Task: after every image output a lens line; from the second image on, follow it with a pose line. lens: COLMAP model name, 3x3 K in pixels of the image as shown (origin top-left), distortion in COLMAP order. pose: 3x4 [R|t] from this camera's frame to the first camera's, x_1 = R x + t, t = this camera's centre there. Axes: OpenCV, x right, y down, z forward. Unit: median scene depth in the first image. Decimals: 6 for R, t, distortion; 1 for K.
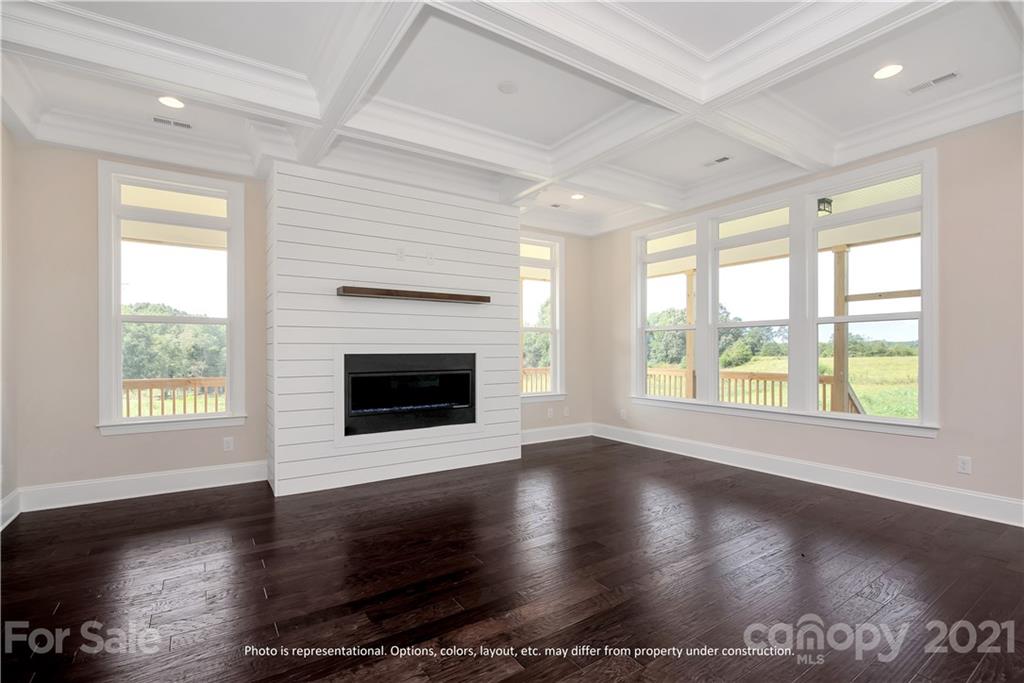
lens RADIAL K [[475.5, 0, 512.8], [0, 475.5, 353.6], [0, 0, 1]] dist [-0.002037, -0.000046]
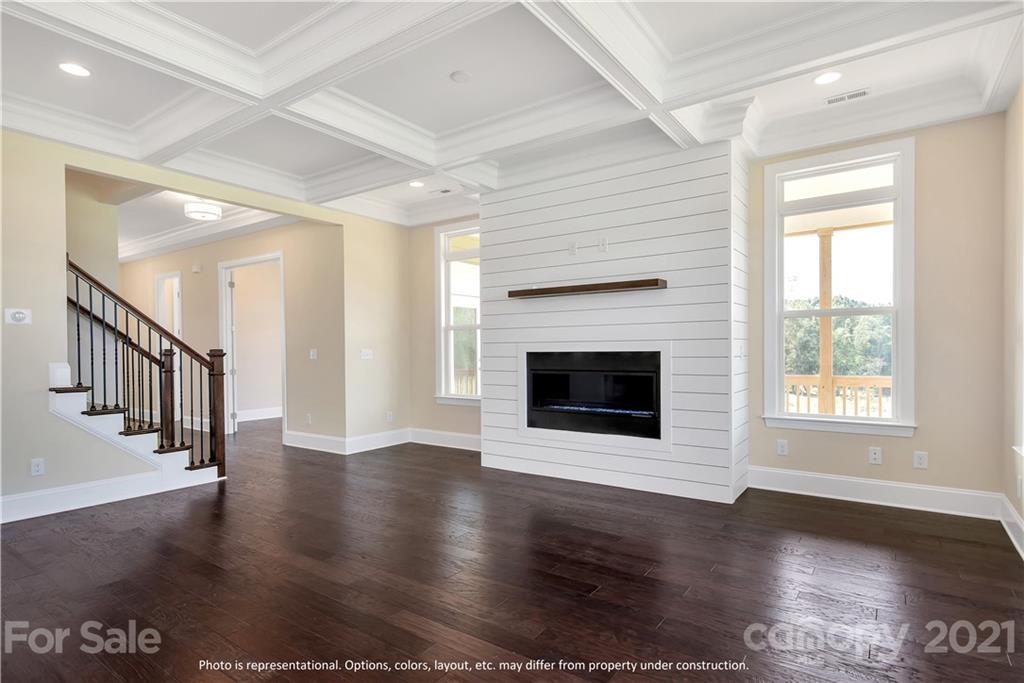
lens RADIAL K [[541.3, 0, 512.8], [0, 541.3, 354.0], [0, 0, 1]] dist [0.004239, -0.000226]
pose [[0.354023, 0.007616, -0.935206, 0.640251], [0.001396, 0.999961, 0.008672, -0.004078], [0.935236, -0.004376, 0.353999, 0.429374]]
